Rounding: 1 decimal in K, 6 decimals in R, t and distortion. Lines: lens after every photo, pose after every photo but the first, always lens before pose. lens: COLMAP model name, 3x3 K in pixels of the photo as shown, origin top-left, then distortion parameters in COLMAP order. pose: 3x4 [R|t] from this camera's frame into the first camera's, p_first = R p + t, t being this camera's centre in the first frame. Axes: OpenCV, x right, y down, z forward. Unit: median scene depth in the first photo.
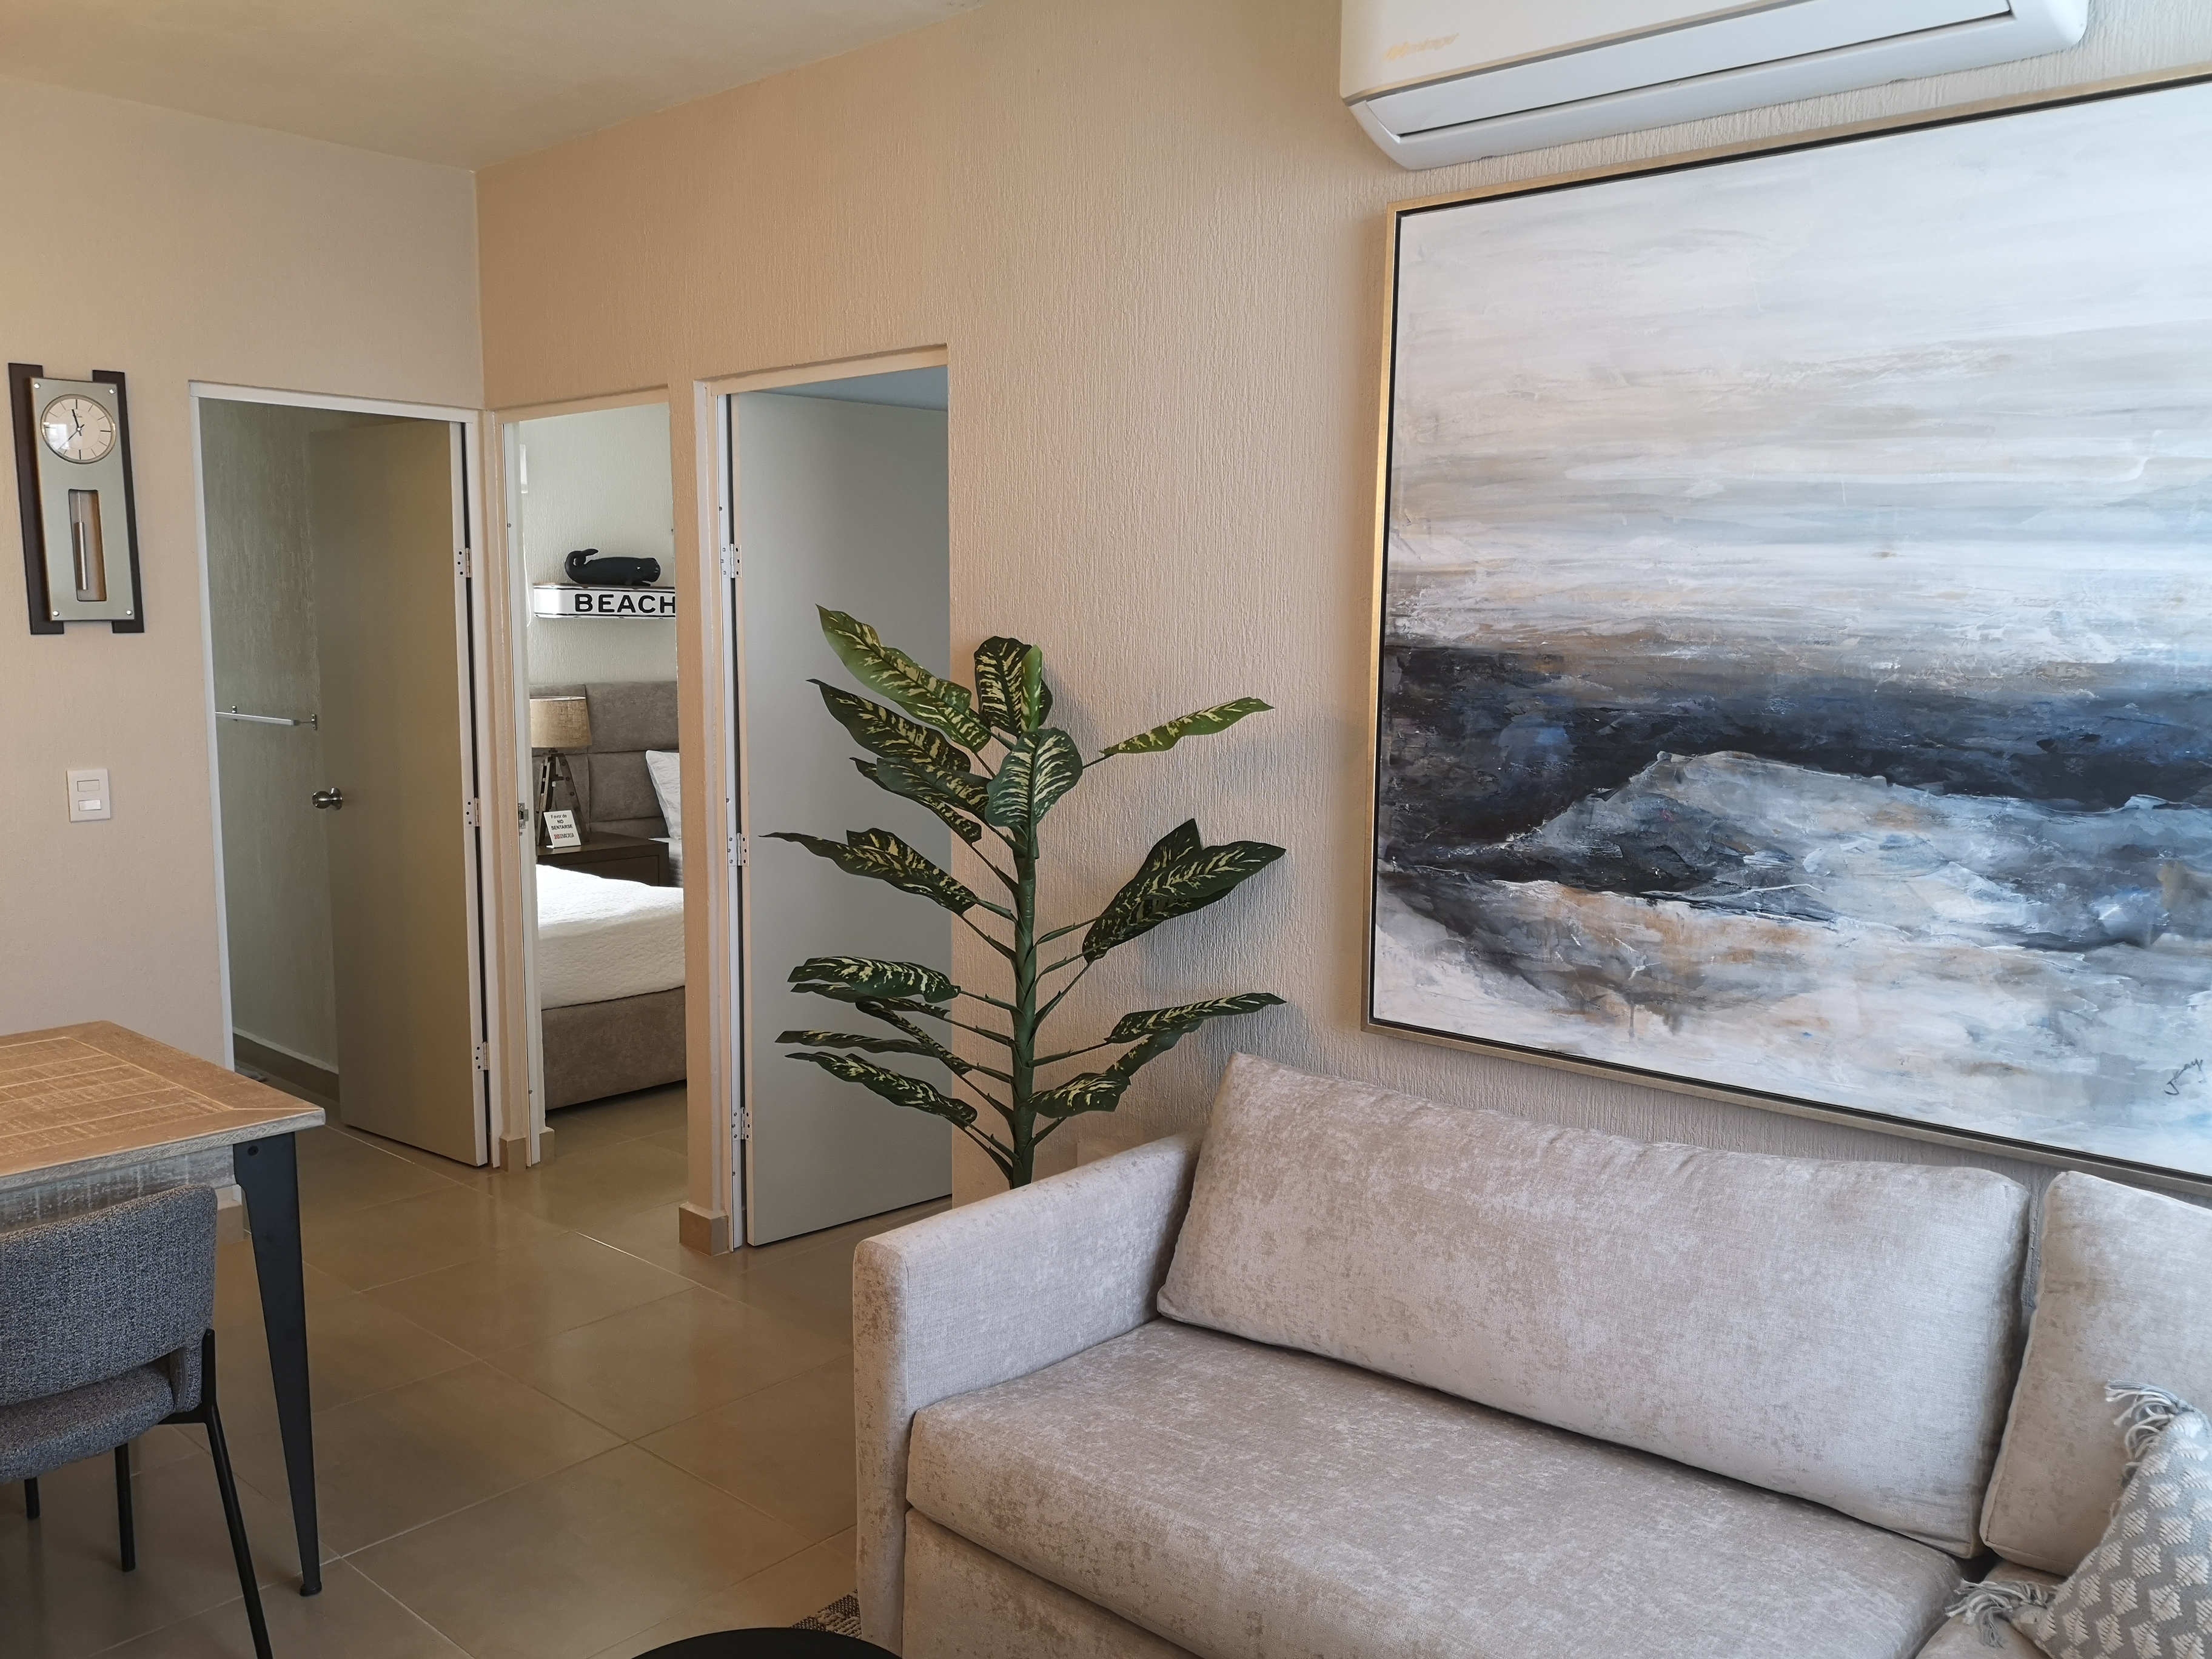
lens RADIAL K [[1744.8, 0, 1082.3], [0, 1744.8, 824.0], [0, 0, 1]] dist [0.070340, -0.095136]
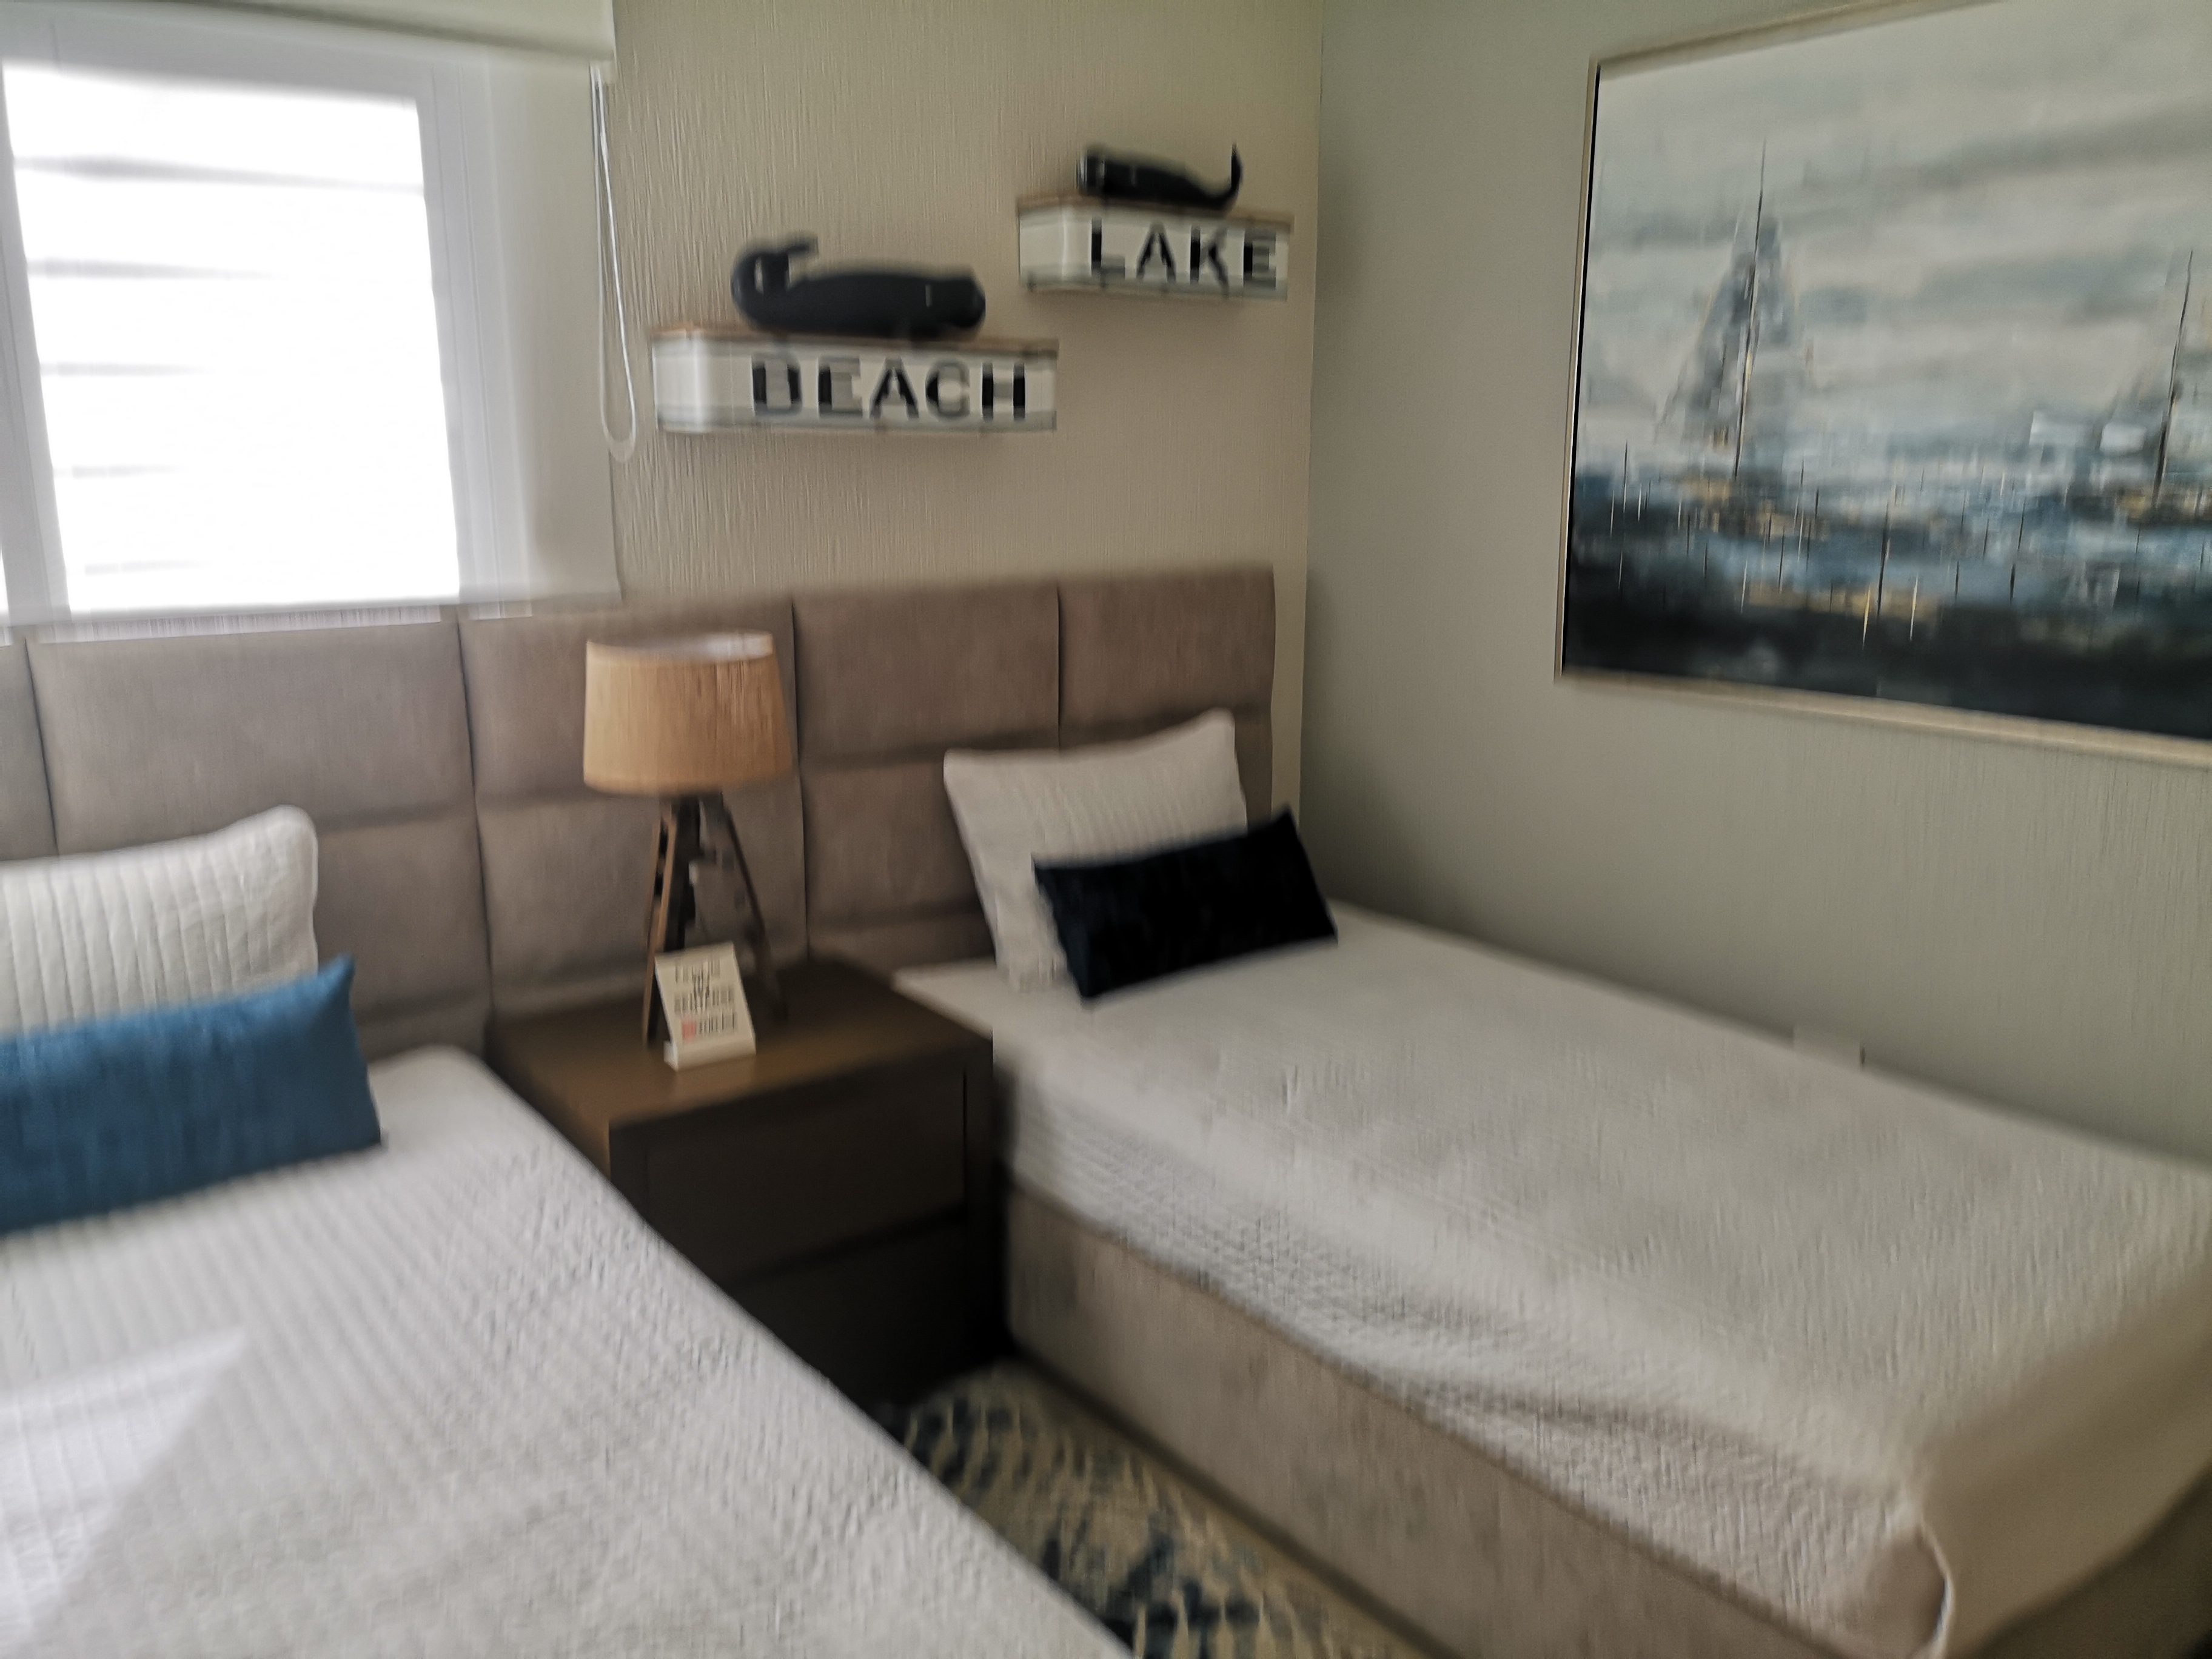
lens RADIAL K [[1598.9, 0, 1149.0], [0, 1598.9, 818.4], [0, 0, 1]] dist [0.028703, -0.003466]
pose [[0.979220, 0.035719, -0.199632, -0.302495], [-0.014793, 0.994326, 0.105343, -0.160651], [0.202262, -0.100201, 0.974192, 1.518288]]
